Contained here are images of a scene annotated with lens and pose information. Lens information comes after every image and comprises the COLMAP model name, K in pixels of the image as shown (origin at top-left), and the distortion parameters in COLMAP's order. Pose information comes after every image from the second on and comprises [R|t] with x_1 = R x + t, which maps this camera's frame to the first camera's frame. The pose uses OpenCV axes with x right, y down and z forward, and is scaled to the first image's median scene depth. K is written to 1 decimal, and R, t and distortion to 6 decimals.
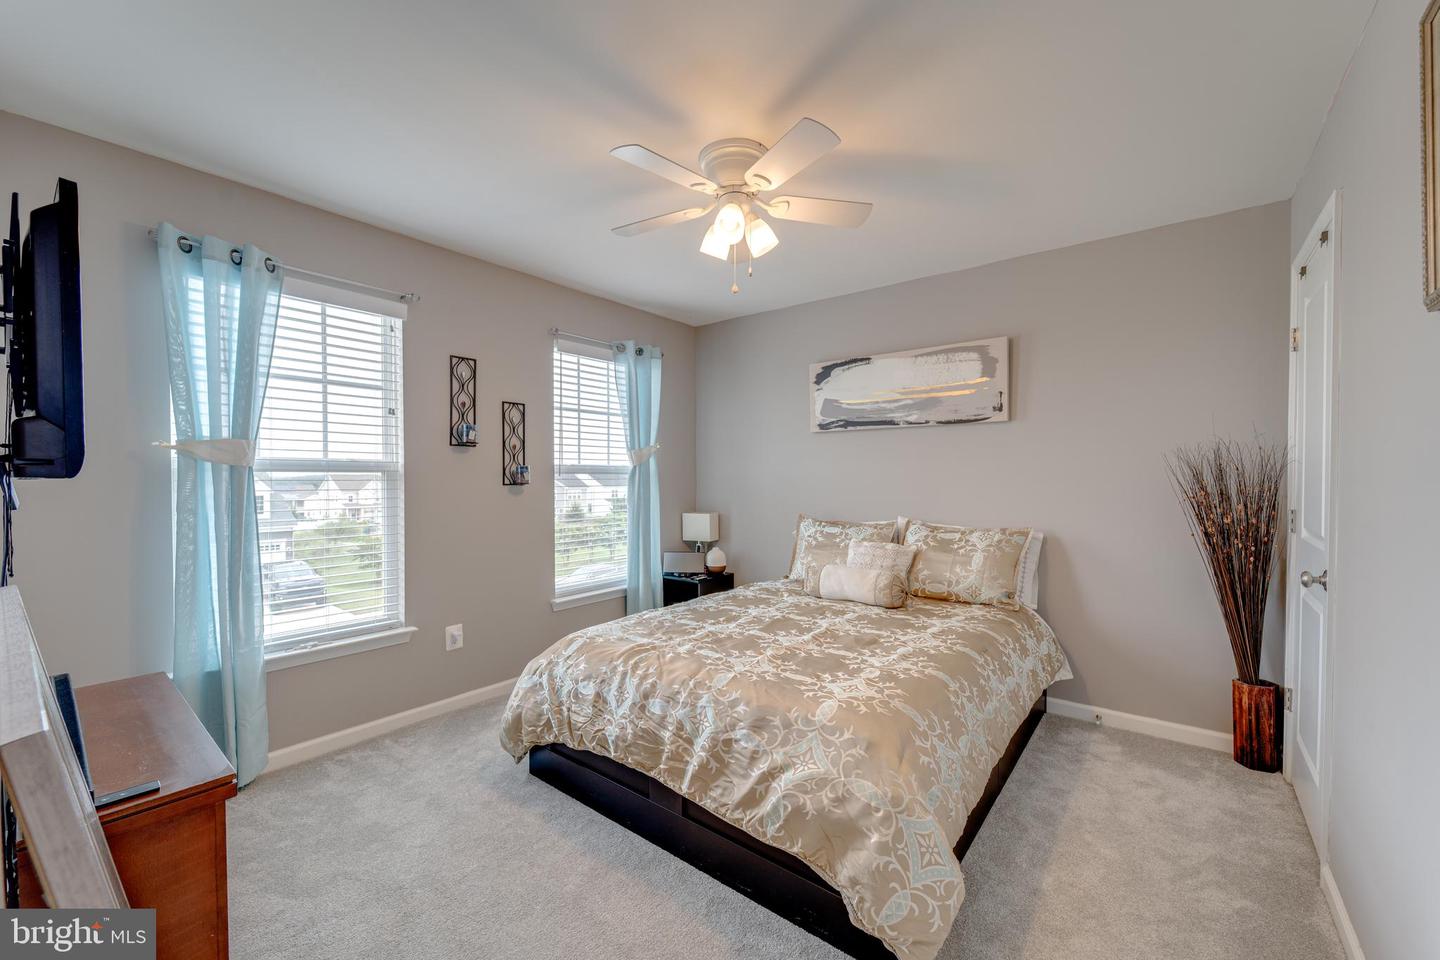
lens RADIAL K [[575.1, 0, 693.4], [0, 575.1, 485.4], [0, 0, 1]] dist [0.005781, -0.002475]
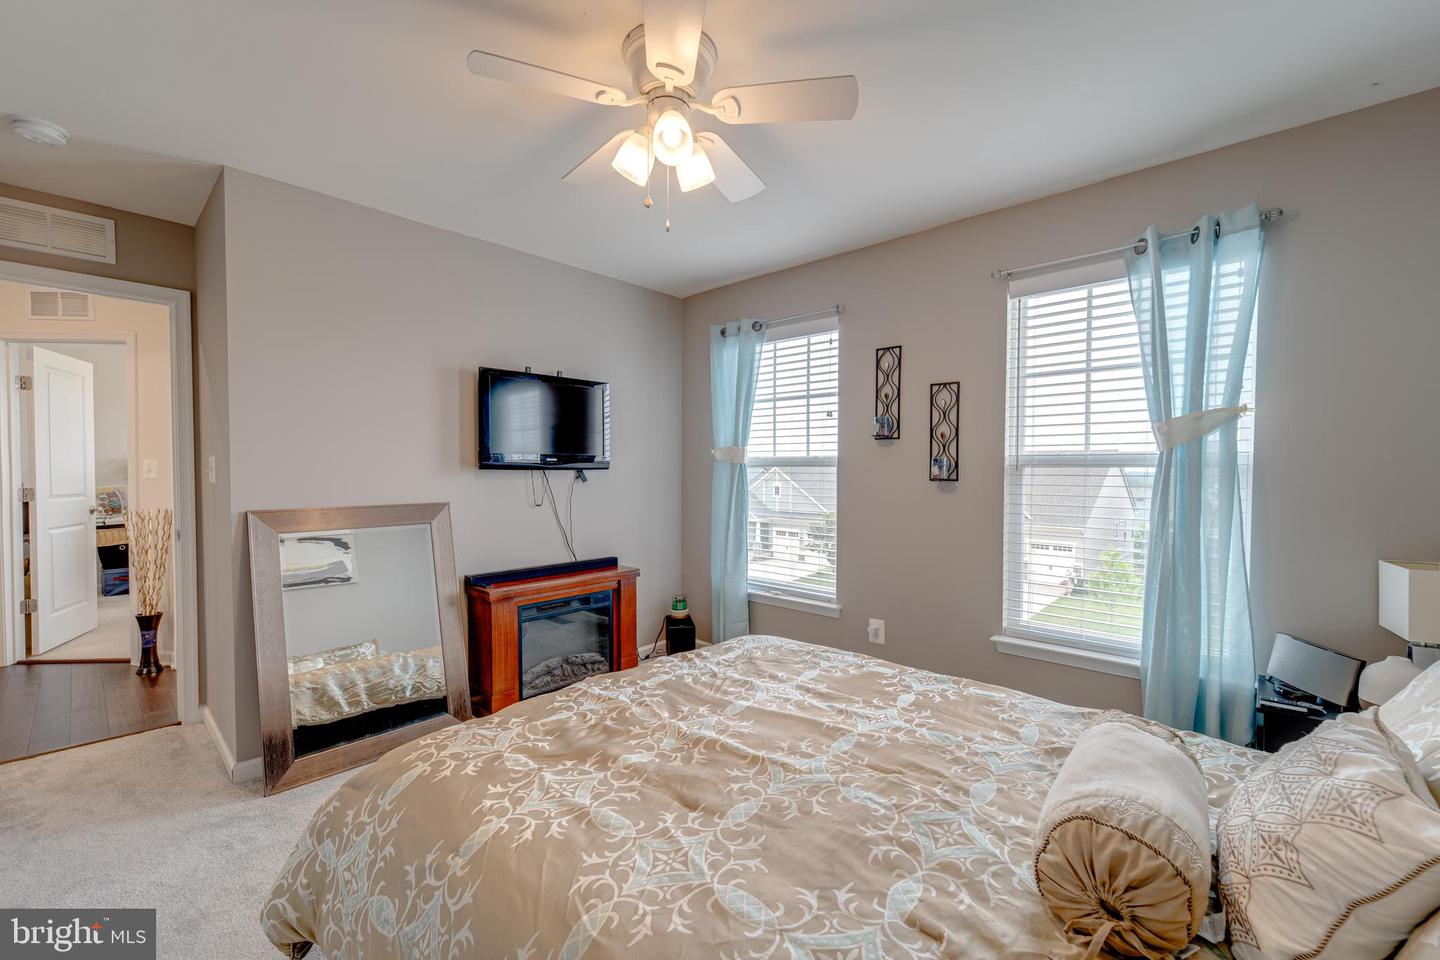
lens RADIAL K [[575.1, 0, 721.1], [0, 575.1, 484.3], [0, 0, 1]] dist [0.005781, -0.002475]
pose [[-0.029042, 0.026493, -0.999227, 0.629296], [-0.018079, 0.999471, 0.027025, -0.014451], [0.999415, 0.018850, -0.028548, 0.812424]]
